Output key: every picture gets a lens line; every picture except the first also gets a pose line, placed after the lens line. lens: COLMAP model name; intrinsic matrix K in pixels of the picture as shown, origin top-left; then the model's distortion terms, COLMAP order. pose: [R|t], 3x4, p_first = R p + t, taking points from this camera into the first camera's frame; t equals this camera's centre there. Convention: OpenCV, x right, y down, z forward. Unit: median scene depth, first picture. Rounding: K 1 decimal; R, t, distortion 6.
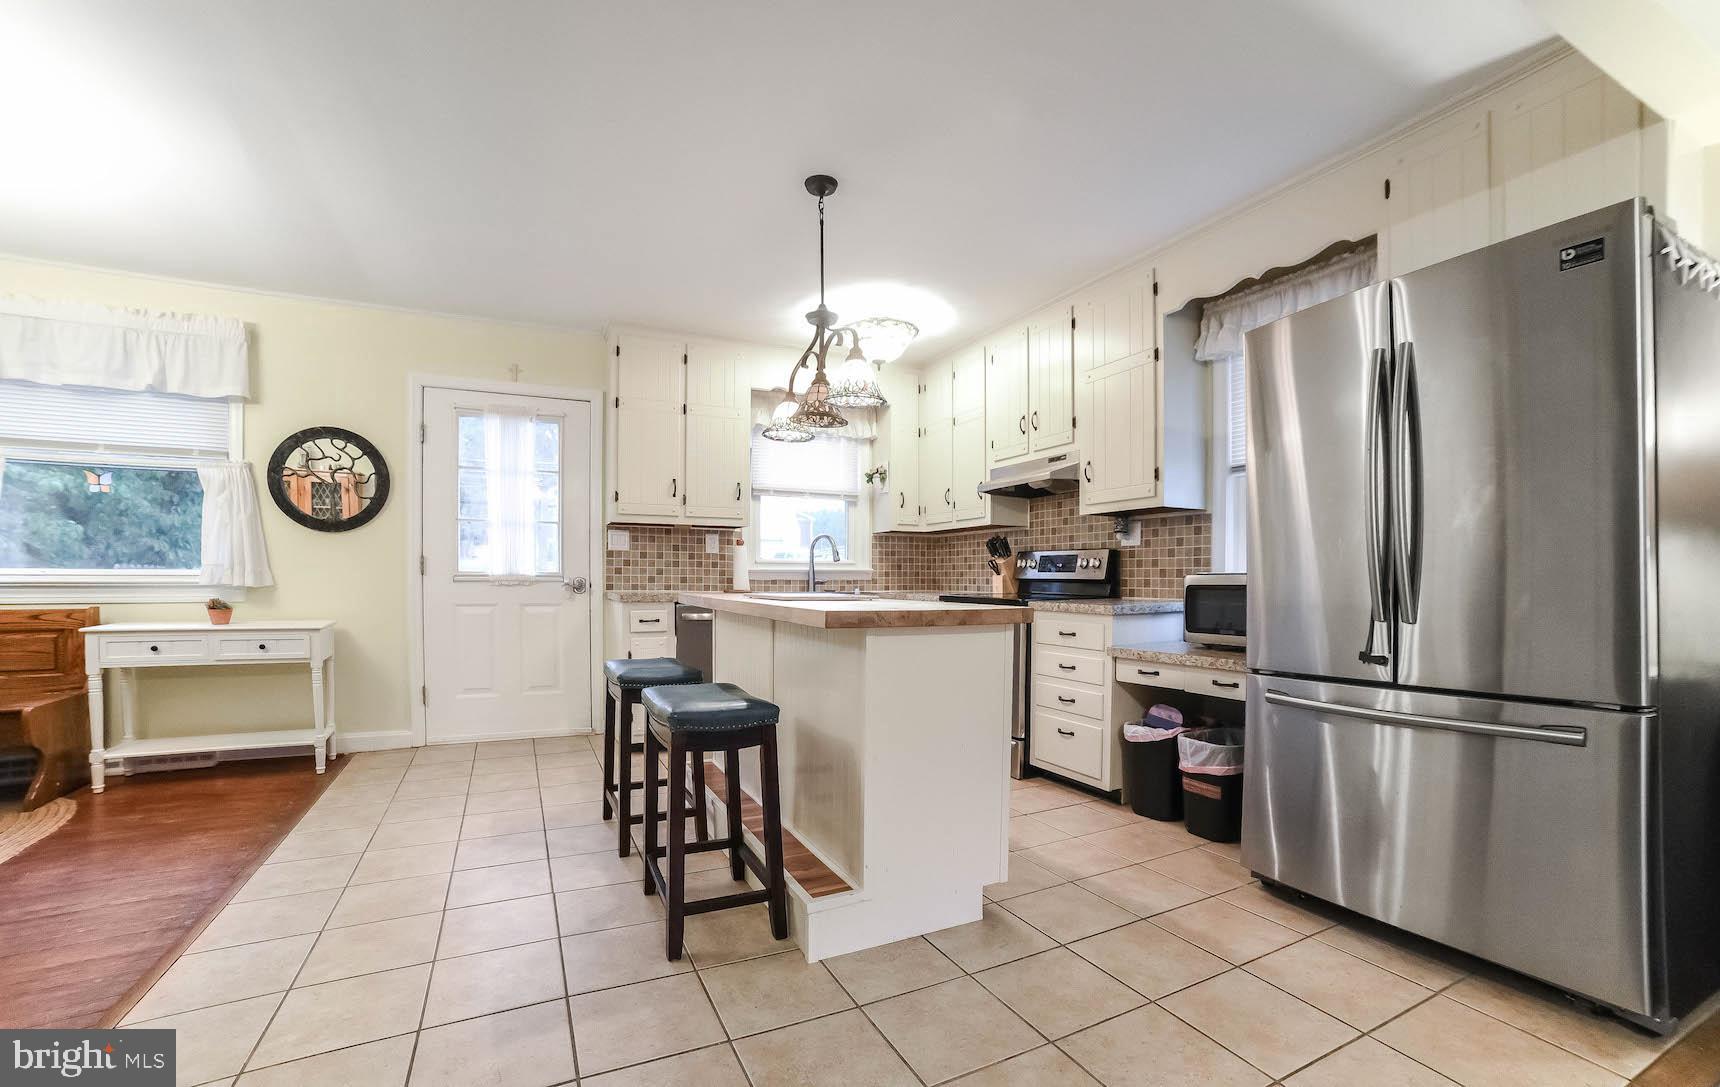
lens RADIAL K [[724.5, 0, 841.2], [0, 724.5, 582.3], [0, 0, 1]] dist [-0.089611, 0.000311]
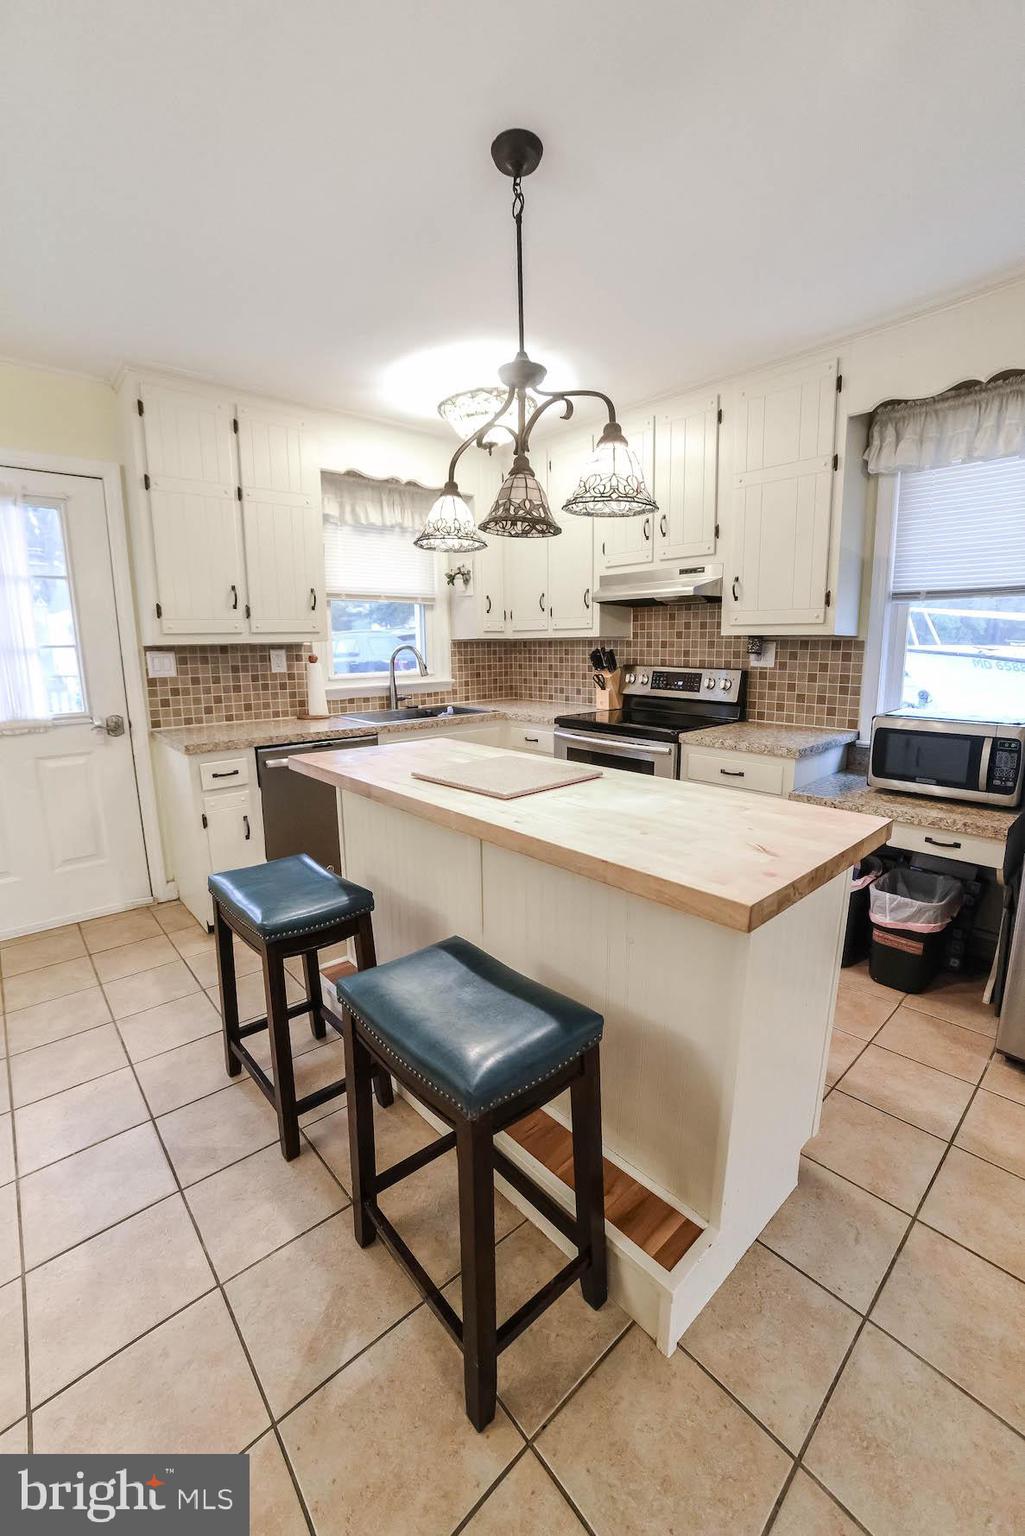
lens RADIAL K [[627.1, 0, 512.5], [0, 627.1, 768.0], [0, 0, 1]] dist [-0.100947, 0.034893]
pose [[0.959460, -0.069726, 0.273083, -0.135332], [0.016803, 0.981343, 0.191529, -0.071792], [-0.281343, -0.179176, 0.942731, 0.248634]]
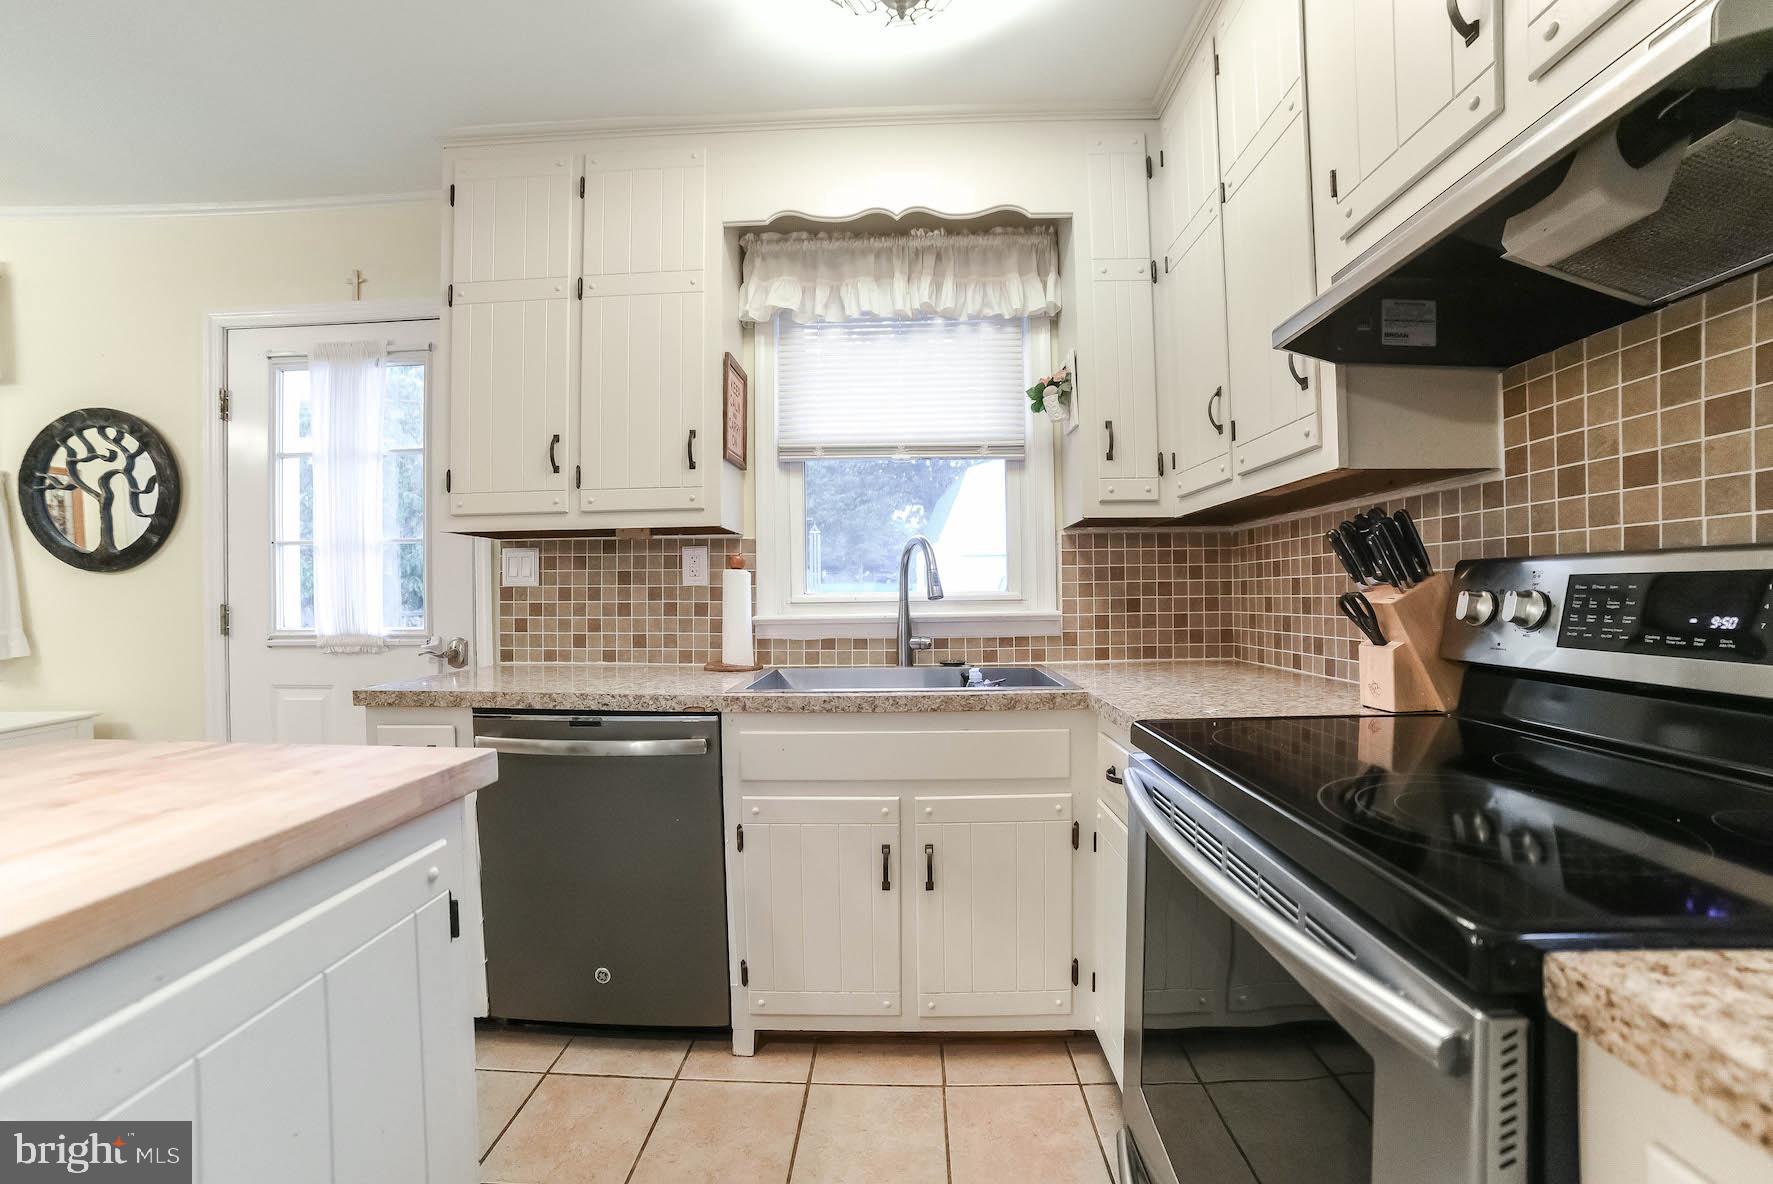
lens RADIAL K [[723.8, 0, 874.0], [0, 723.8, 601.7], [0, 0, 1]] dist [-0.100947, 0.034893]
pose [[0.889454, -0.011992, -0.456867, 0.171820], [0.012975, 0.999915, -0.000987, -0.030683], [0.456840, -0.005050, 0.889535, 0.689098]]
